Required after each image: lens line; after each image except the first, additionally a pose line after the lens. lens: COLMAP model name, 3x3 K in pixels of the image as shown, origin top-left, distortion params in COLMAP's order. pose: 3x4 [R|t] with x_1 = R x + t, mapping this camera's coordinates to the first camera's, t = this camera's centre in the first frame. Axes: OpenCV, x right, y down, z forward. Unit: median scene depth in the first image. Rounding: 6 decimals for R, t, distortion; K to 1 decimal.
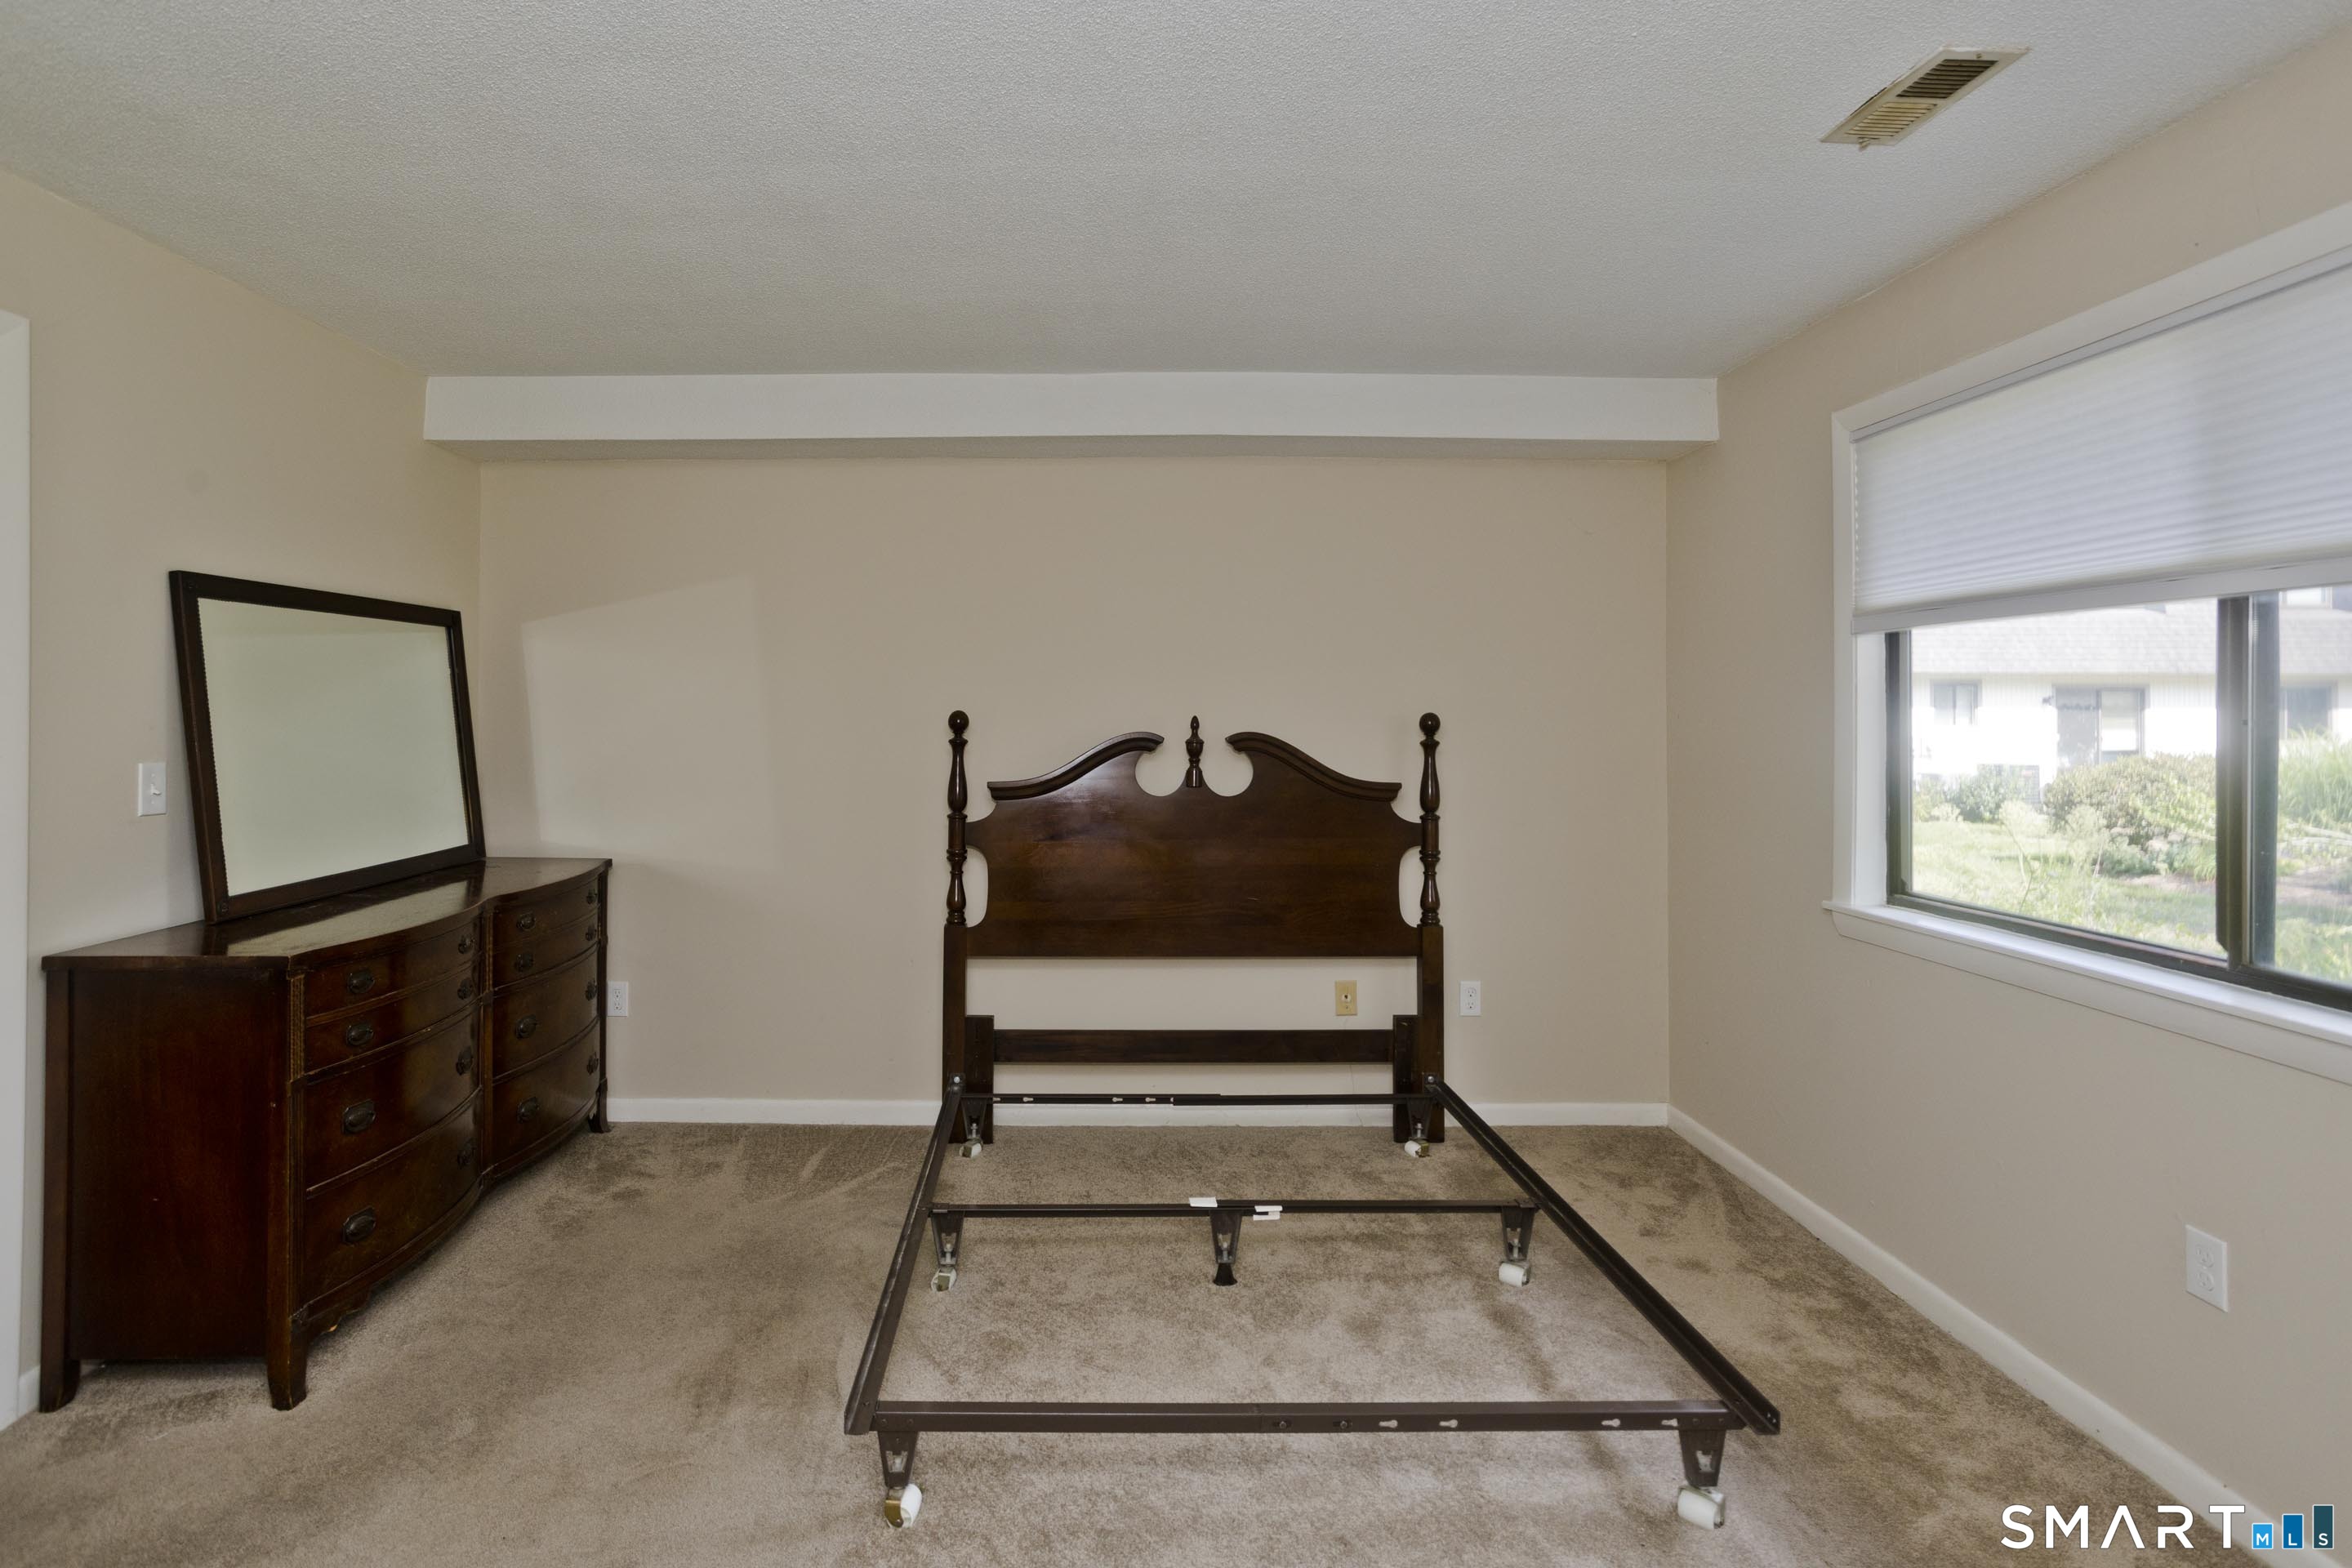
lens RADIAL K [[1167.9, 0, 1090.8], [0, 1167.9, 712.3], [0, 0, 1]] dist [-0.041693, 0.028259]
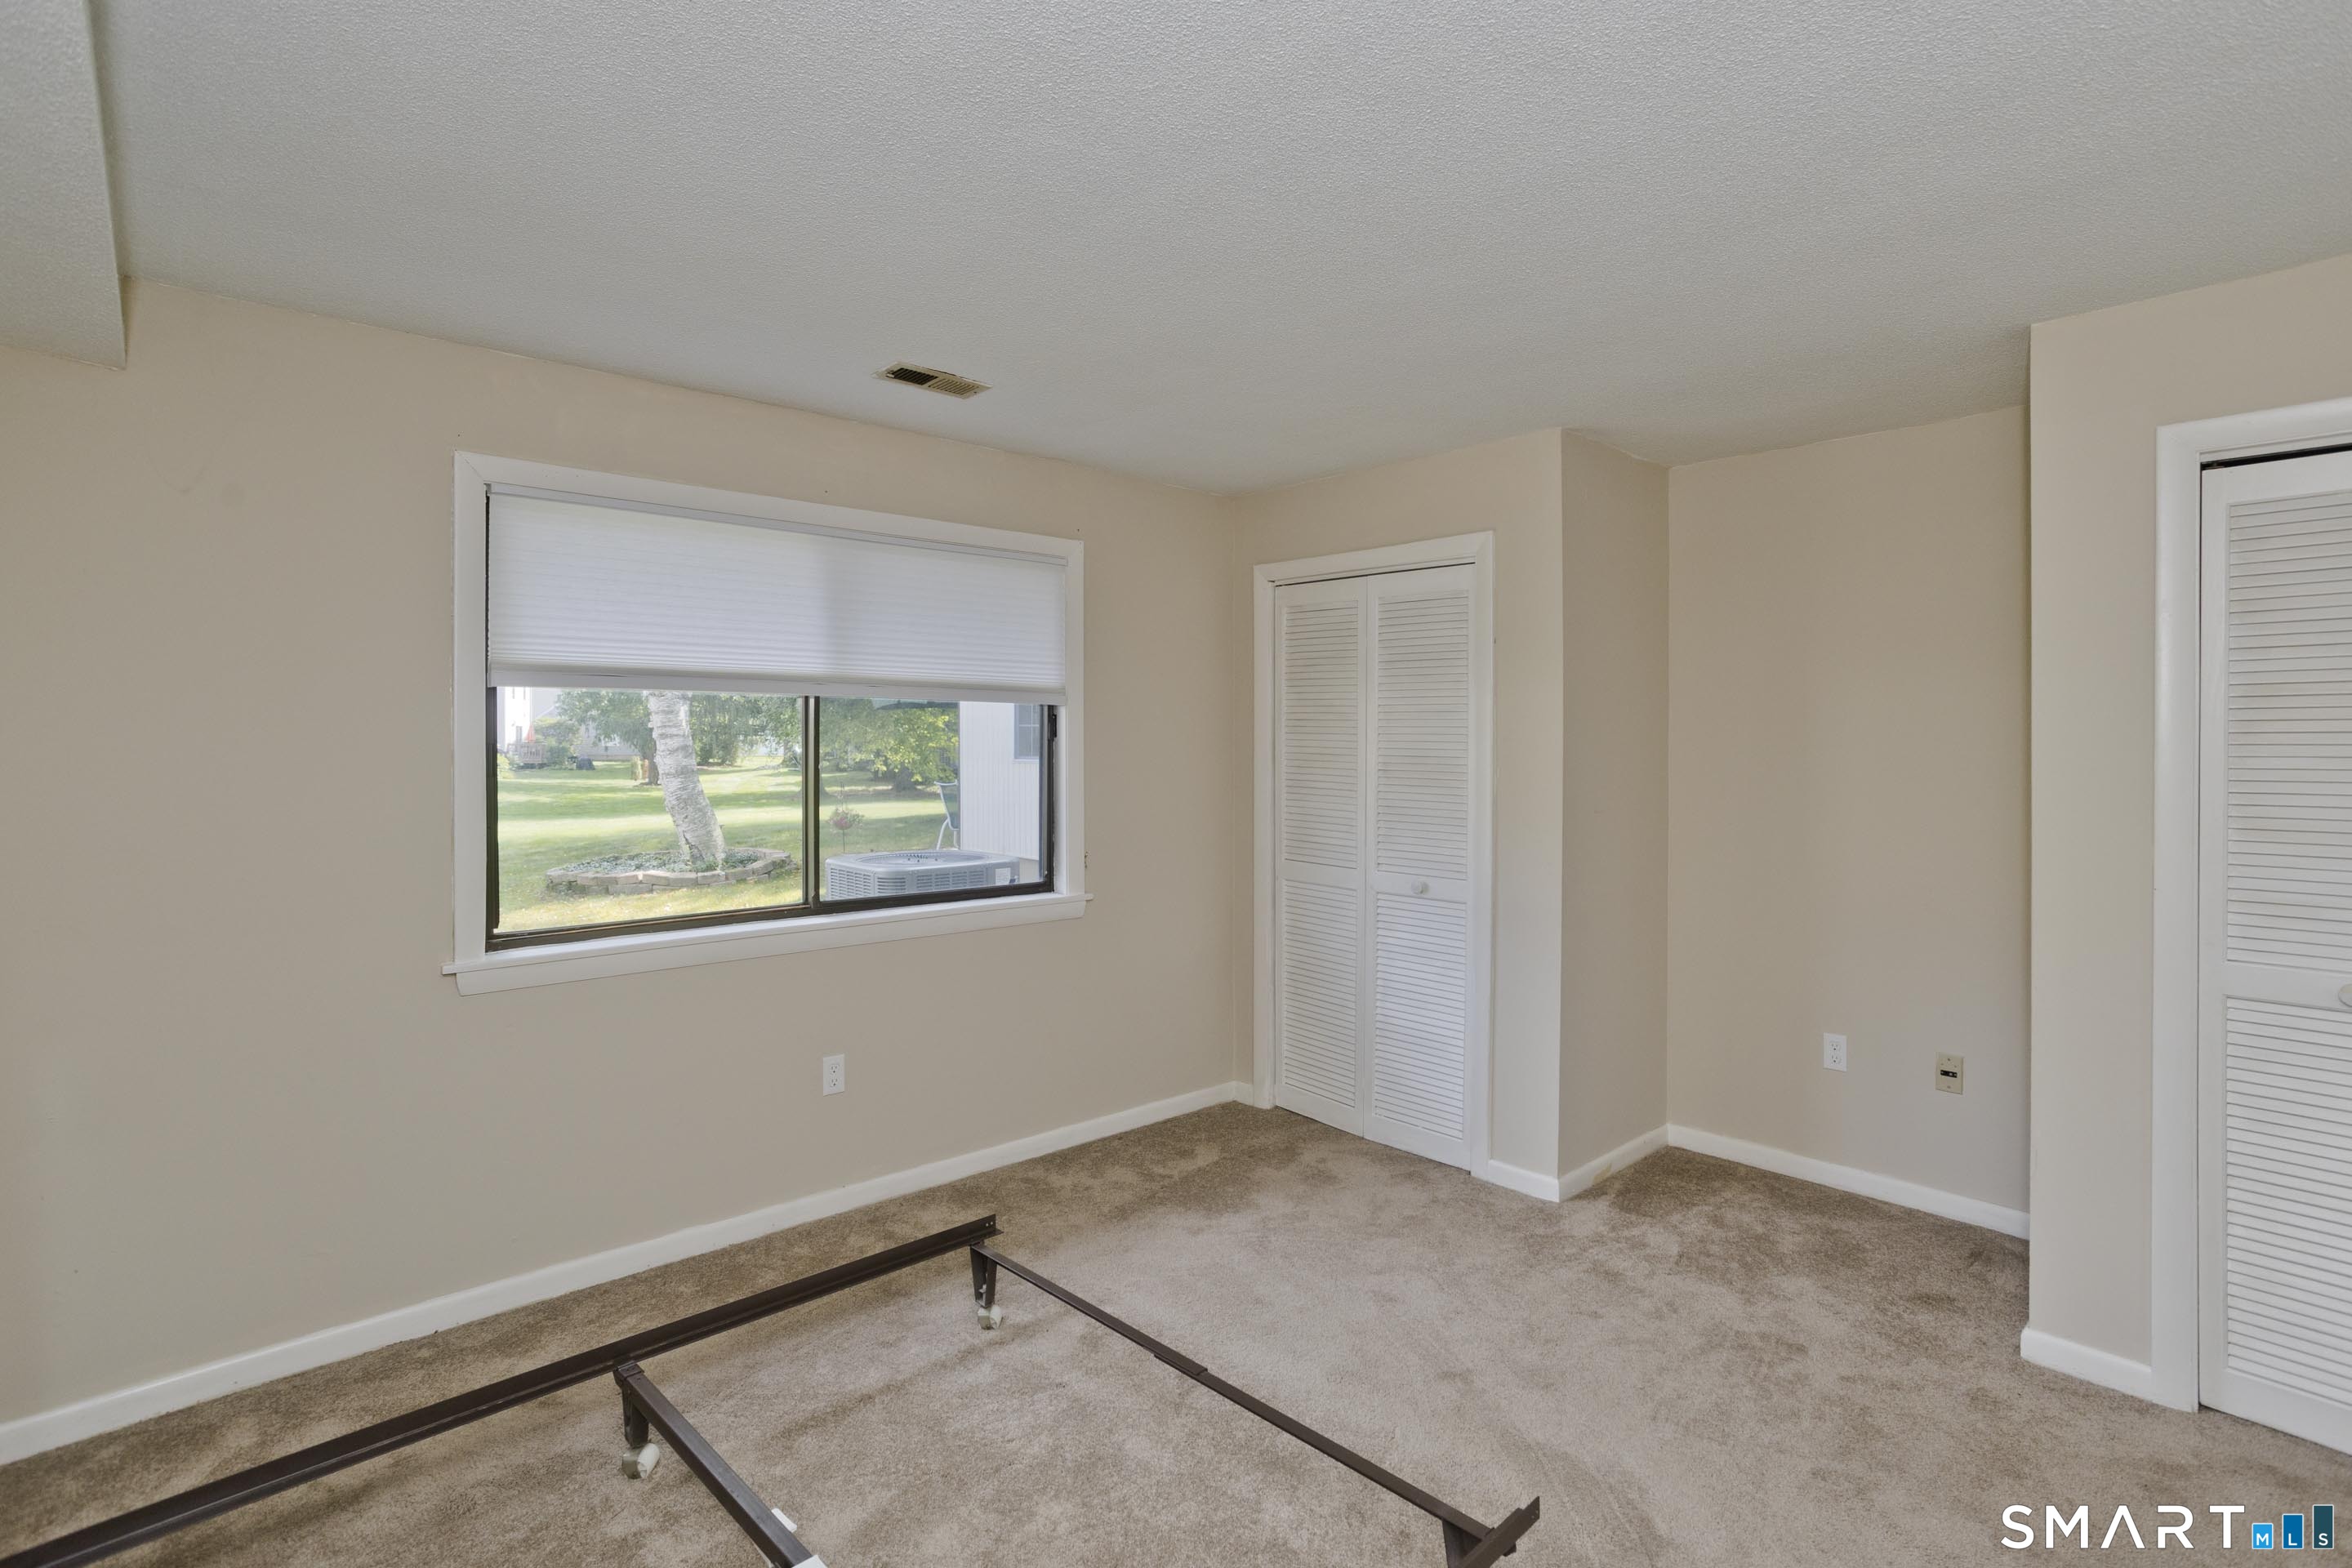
lens RADIAL K [[1156.2, 0, 1171.6], [0, 1156.2, 719.8], [0, 0, 1]] dist [-0.051449, 0.029760]
pose [[-0.687695, 0.007066, 0.725966, -0.346401], [-0.005803, 0.999867, -0.015228, -0.020189], [-0.725977, -0.014685, -0.687562, 0.959338]]
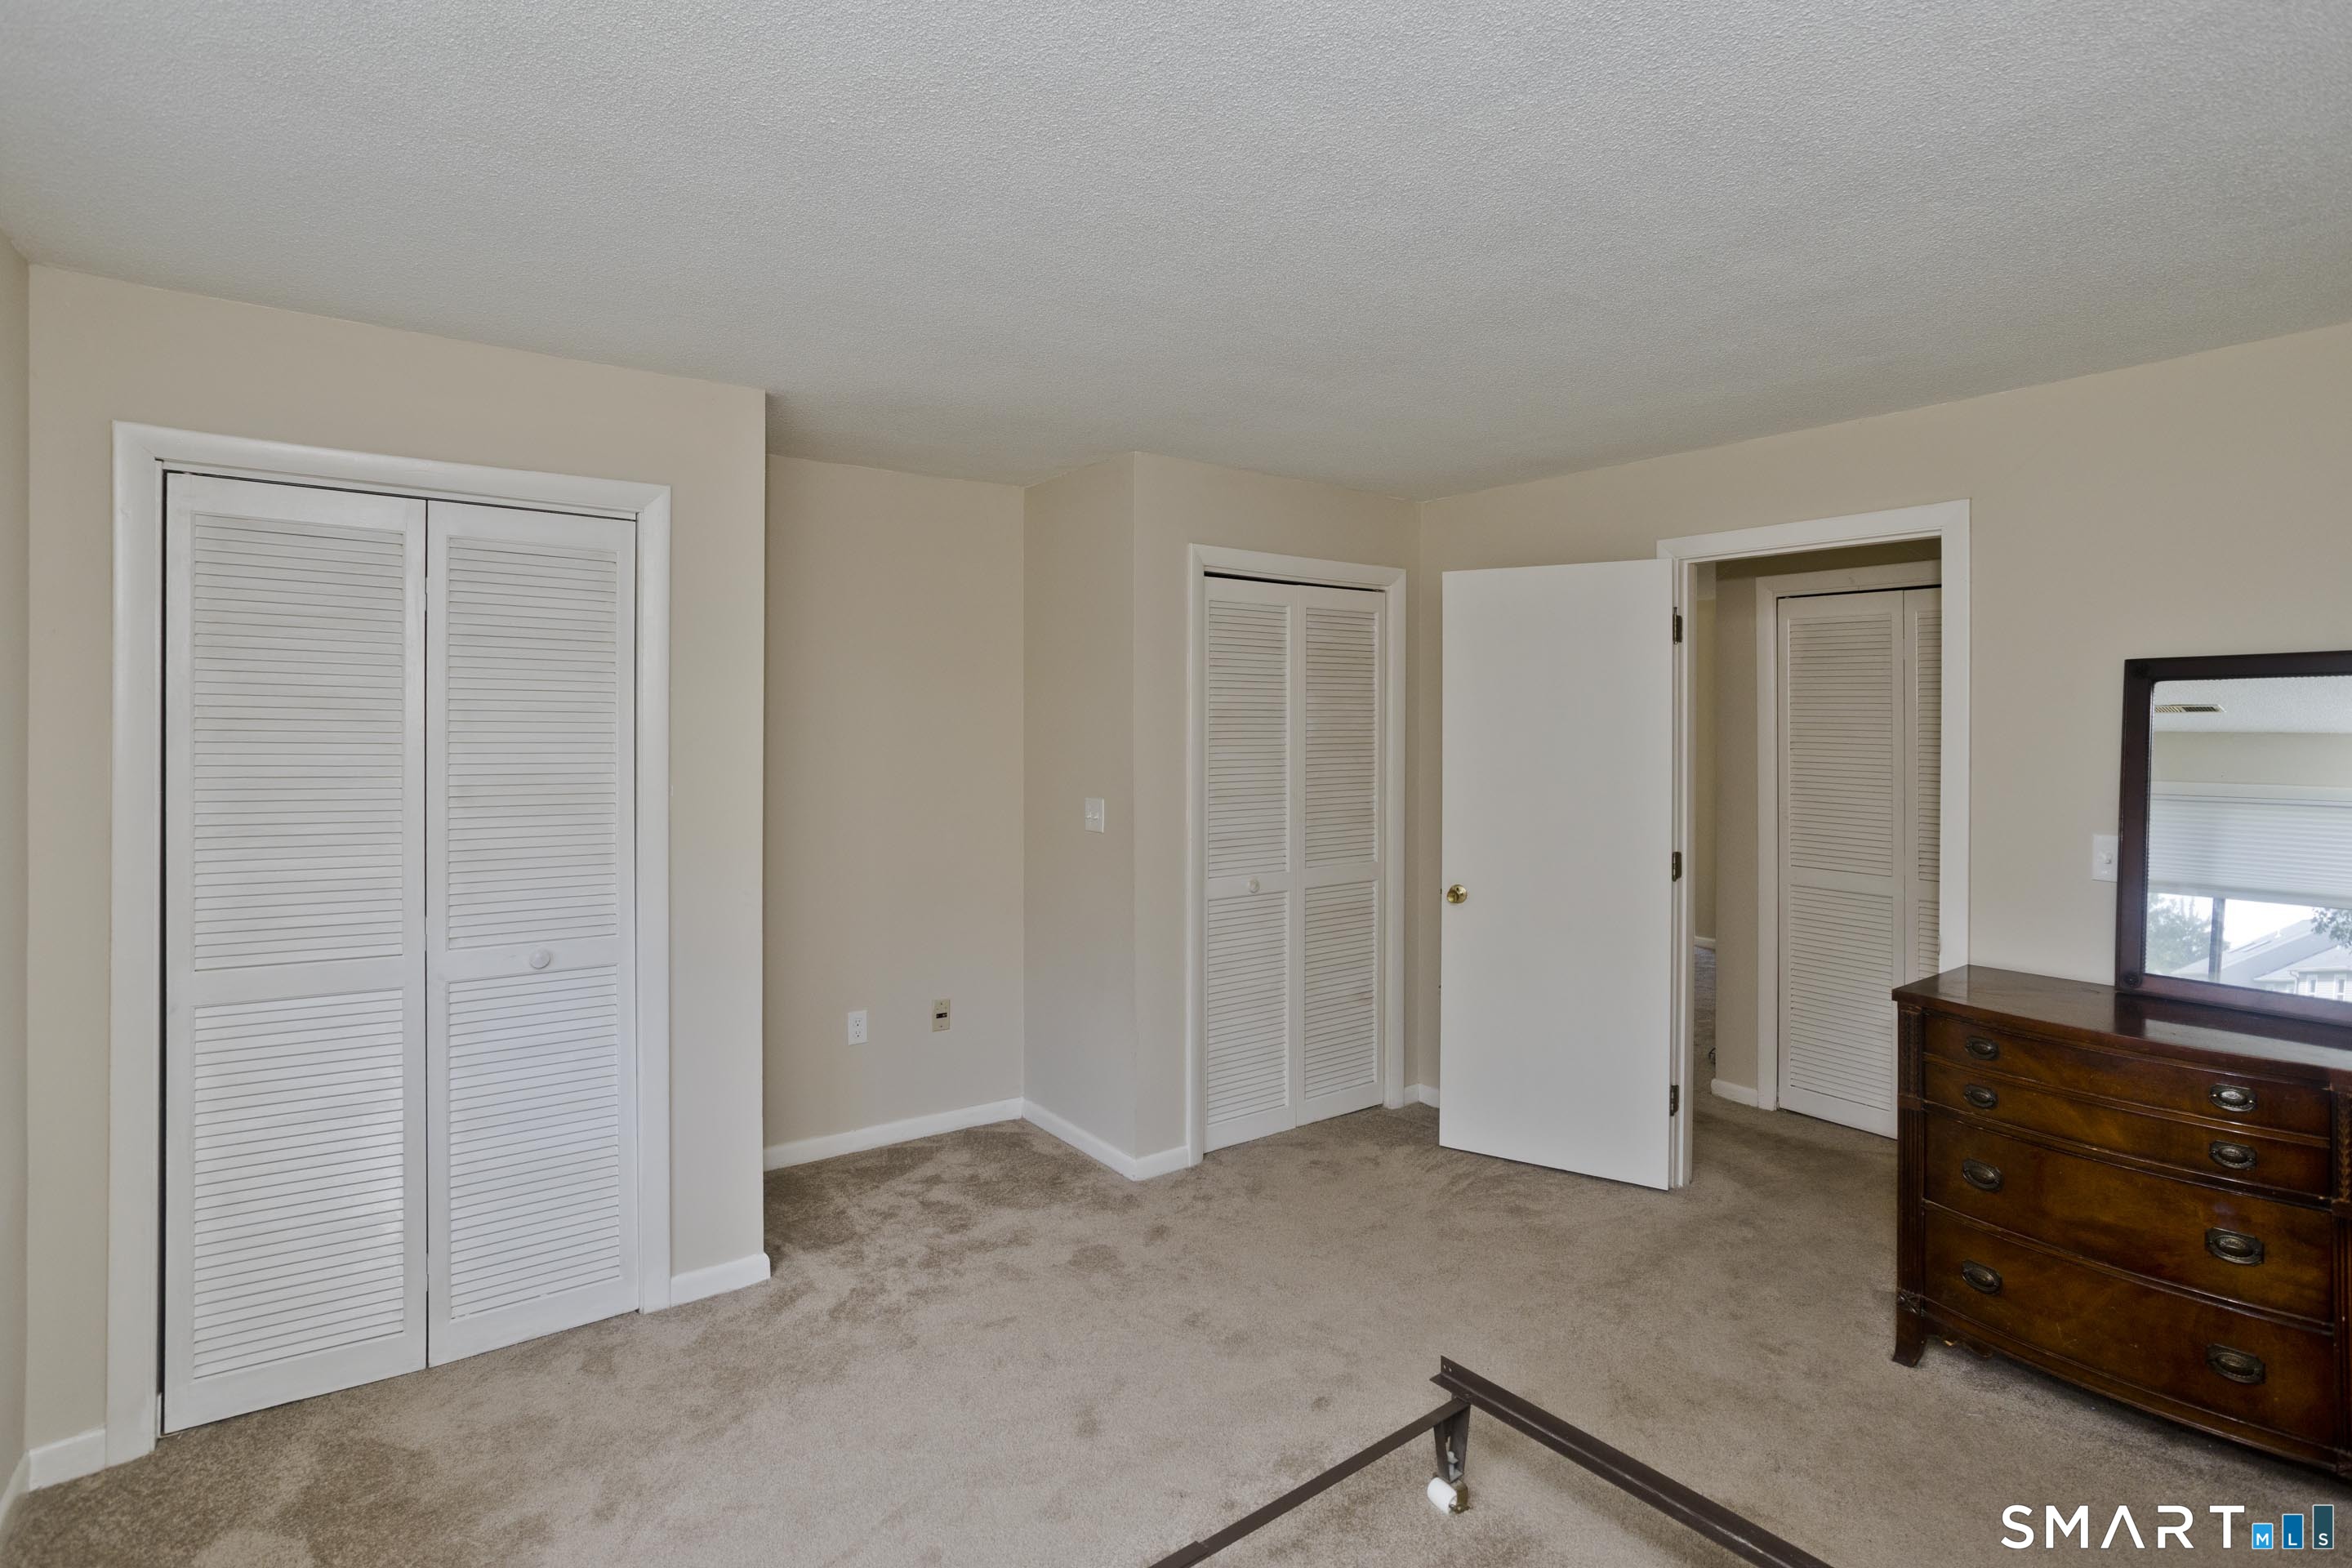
lens RADIAL K [[1156.2, 0, 1171.6], [0, 1156.2, 719.8], [0, 0, 1]] dist [-0.051449, 0.029760]
pose [[-0.793457, -0.005856, -0.608598, 0.391813], [-0.005860, 0.999981, -0.001982, -0.040760], [0.608598, 0.001994, -0.793476, 0.902239]]
